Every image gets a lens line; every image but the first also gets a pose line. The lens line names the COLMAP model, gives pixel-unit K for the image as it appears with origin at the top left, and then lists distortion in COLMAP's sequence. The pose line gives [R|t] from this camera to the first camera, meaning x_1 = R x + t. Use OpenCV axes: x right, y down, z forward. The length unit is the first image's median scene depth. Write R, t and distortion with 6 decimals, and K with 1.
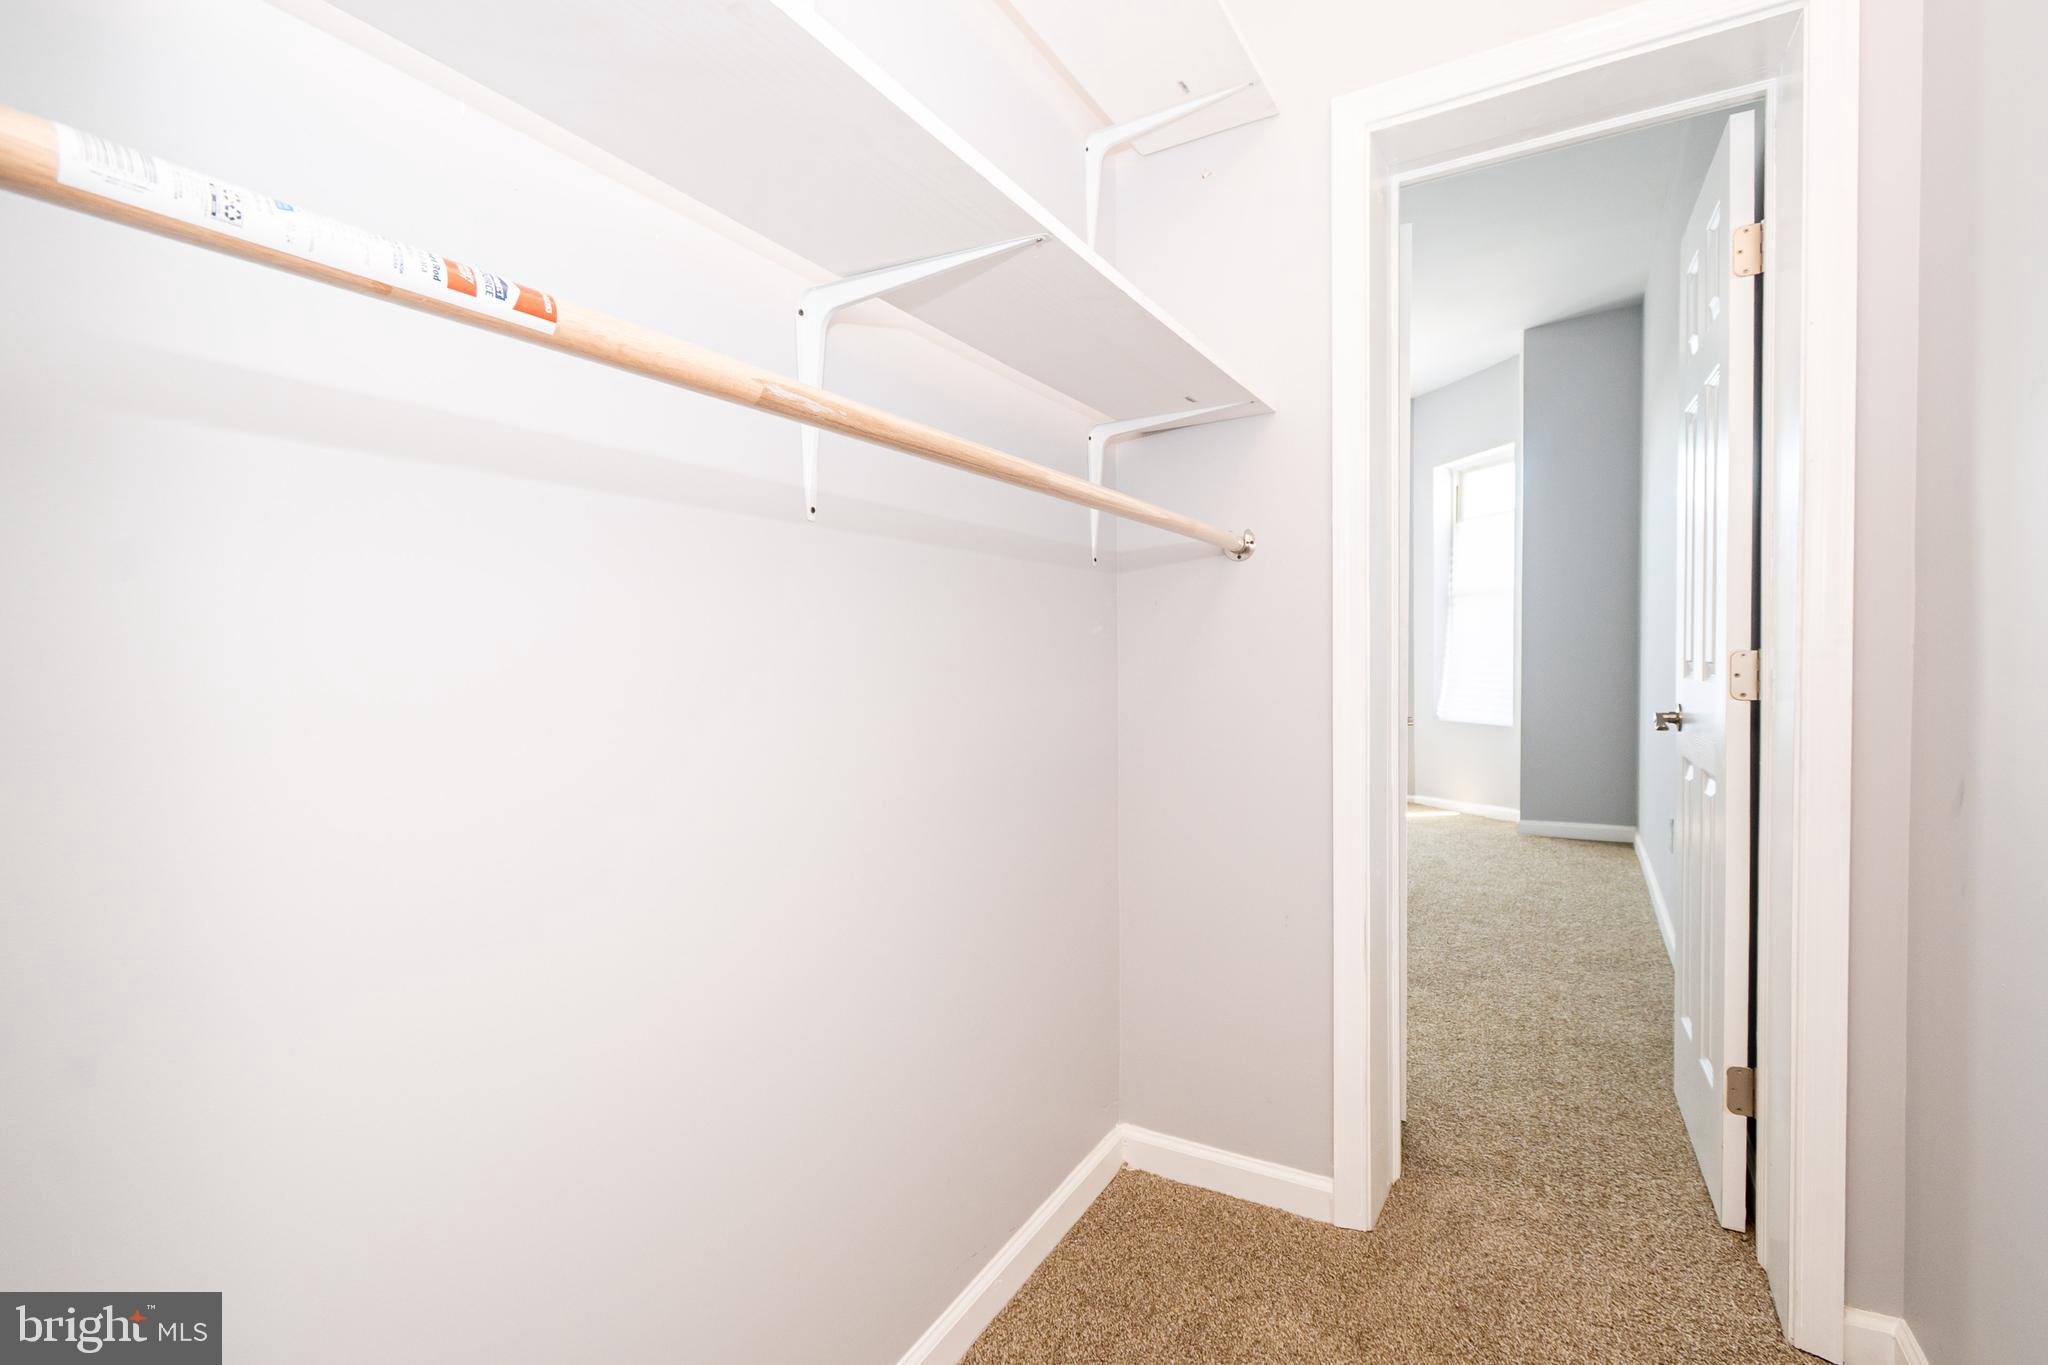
lens RADIAL K [[906.9, 0, 1033.3], [0, 906.9, 680.0], [0, 0, 1]] dist [0.003413, -0.005583]
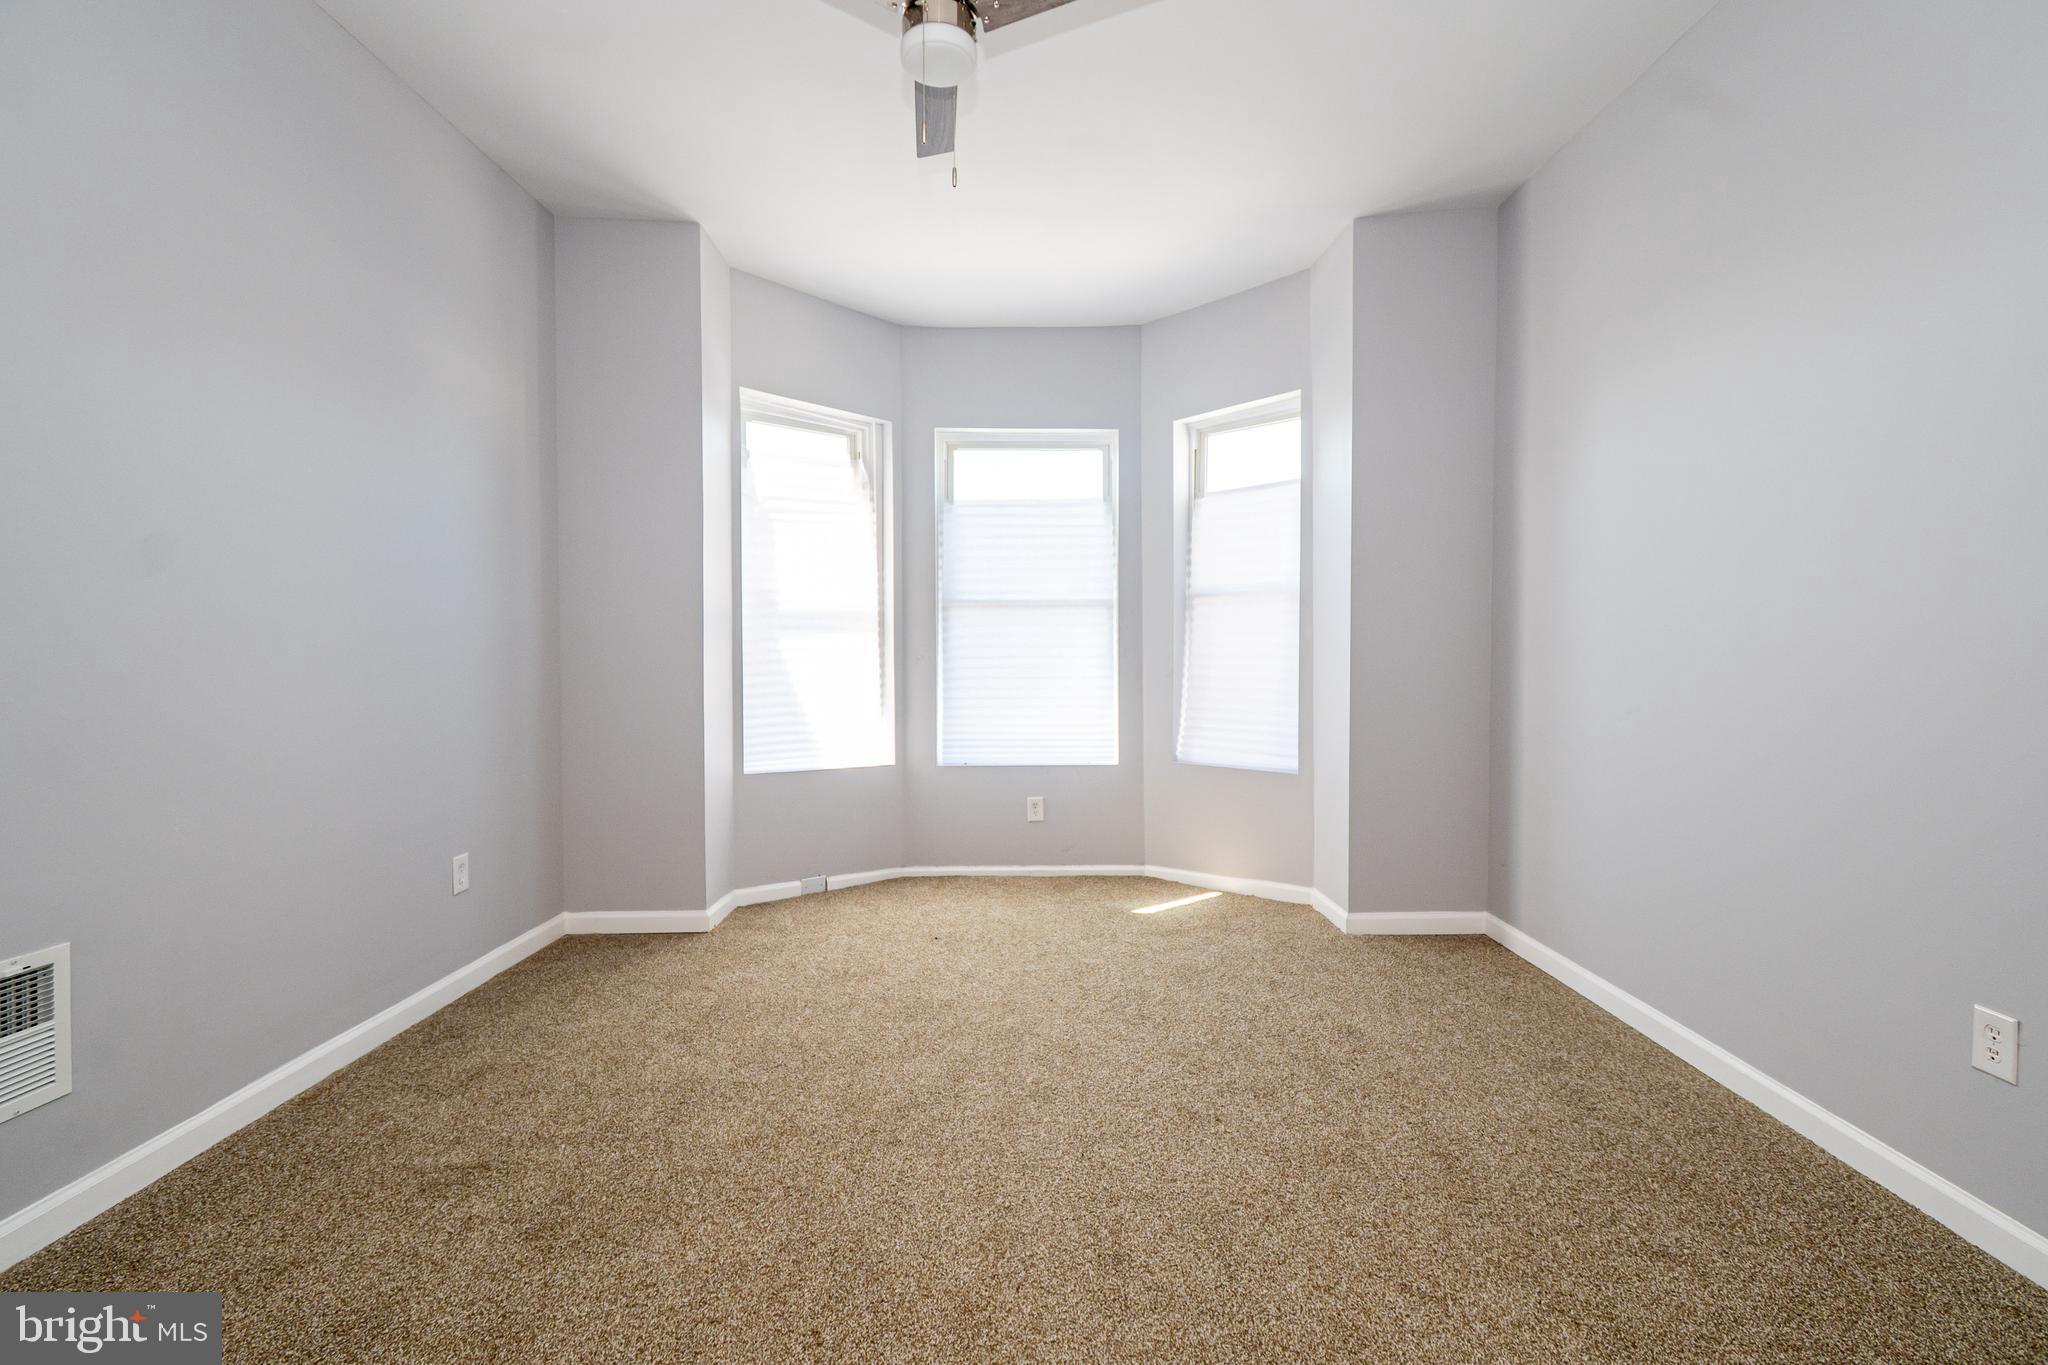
lens RADIAL K [[906.9, 0, 1026.7], [0, 906.9, 686.6], [0, 0, 1]] dist [0.003413, -0.005583]
pose [[0.873120, -0.004564, 0.487484, -0.024764], [0.002108, 0.999982, 0.005586, -0.024764], [-0.487501, -0.003850, 0.873114, 0.461407]]
